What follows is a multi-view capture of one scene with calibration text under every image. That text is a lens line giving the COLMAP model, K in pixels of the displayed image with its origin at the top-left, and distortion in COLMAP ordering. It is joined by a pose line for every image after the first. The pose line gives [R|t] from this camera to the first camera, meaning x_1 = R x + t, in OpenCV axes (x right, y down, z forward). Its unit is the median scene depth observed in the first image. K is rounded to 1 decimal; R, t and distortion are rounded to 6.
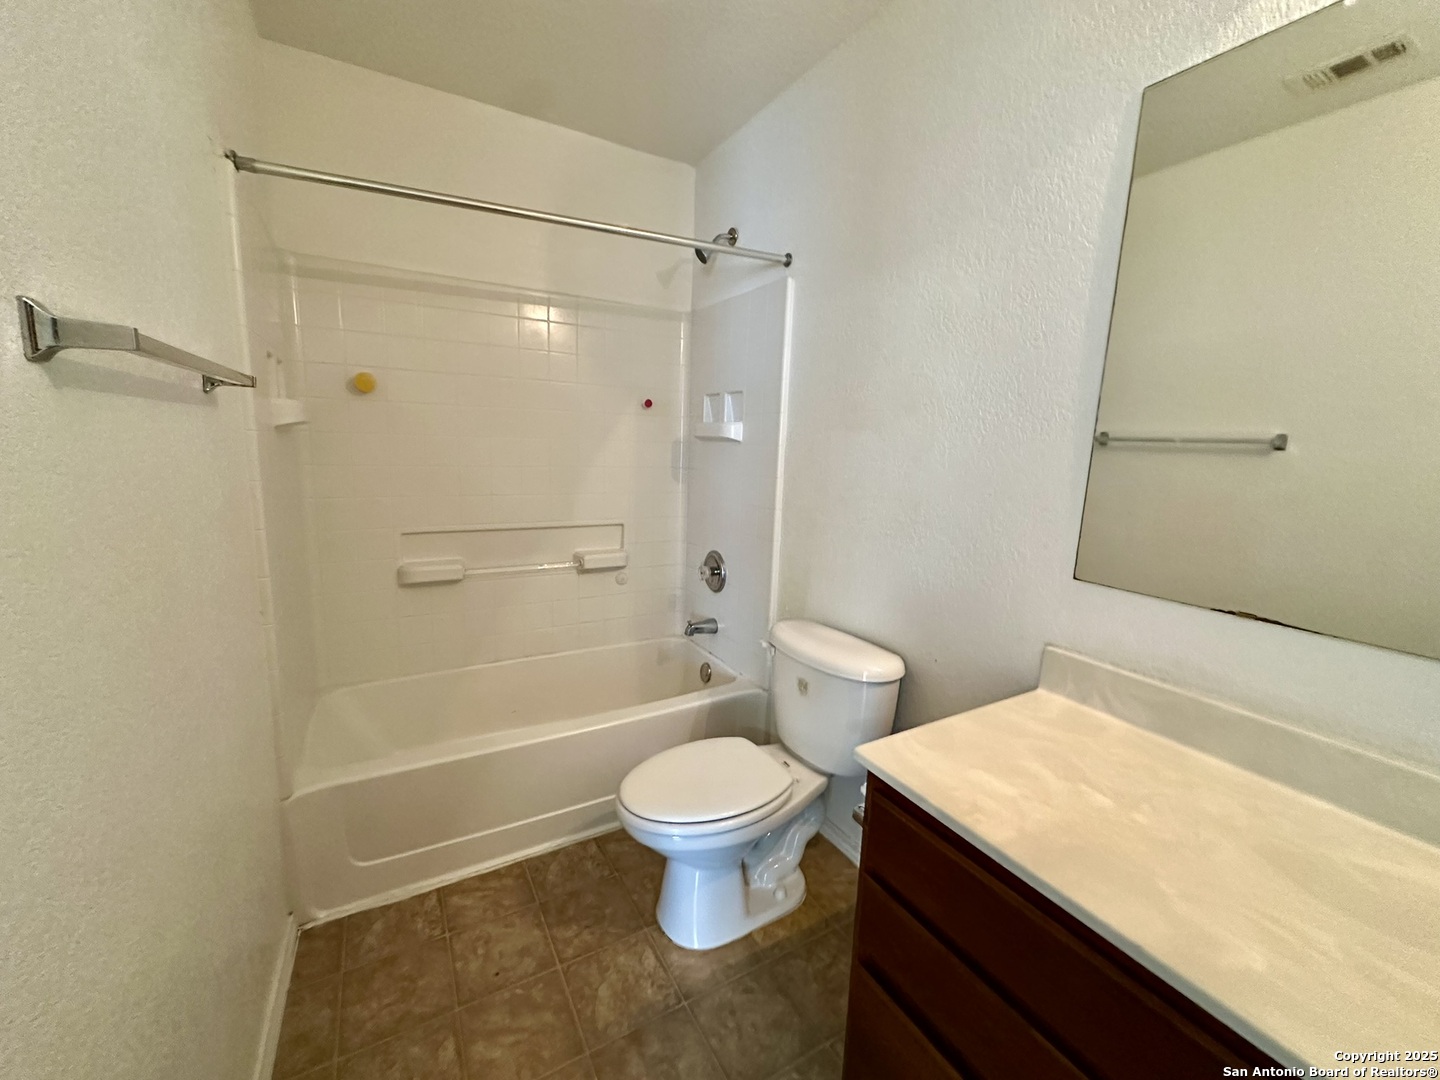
lens RADIAL K [[575.3, 0, 721.5], [0, 575.3, 535.3], [0, 0, 1]] dist [-0.003099, 0.000425]
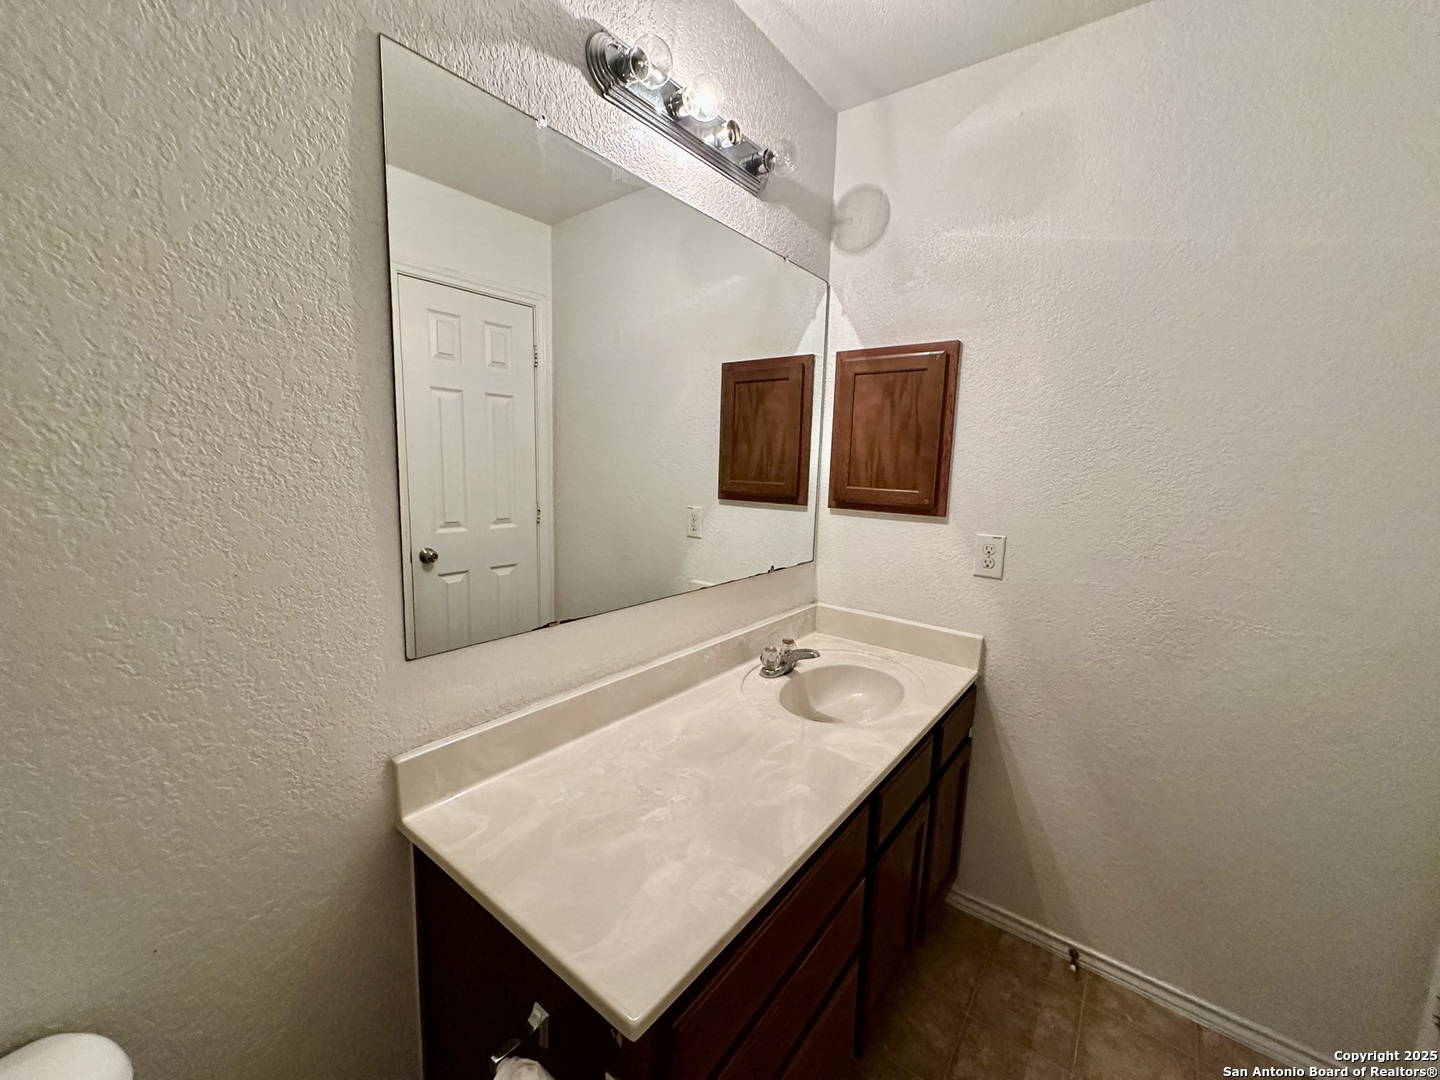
lens RADIAL K [[575.3, 0, 721.5], [0, 575.3, 535.3], [0, 0, 1]] dist [-0.003099, 0.000425]
pose [[-0.381190, -0.173000, 0.908166, -0.305155], [0.107873, 0.967302, 0.229543, -0.302148], [-0.918182, 0.185466, -0.350063, 1.160193]]
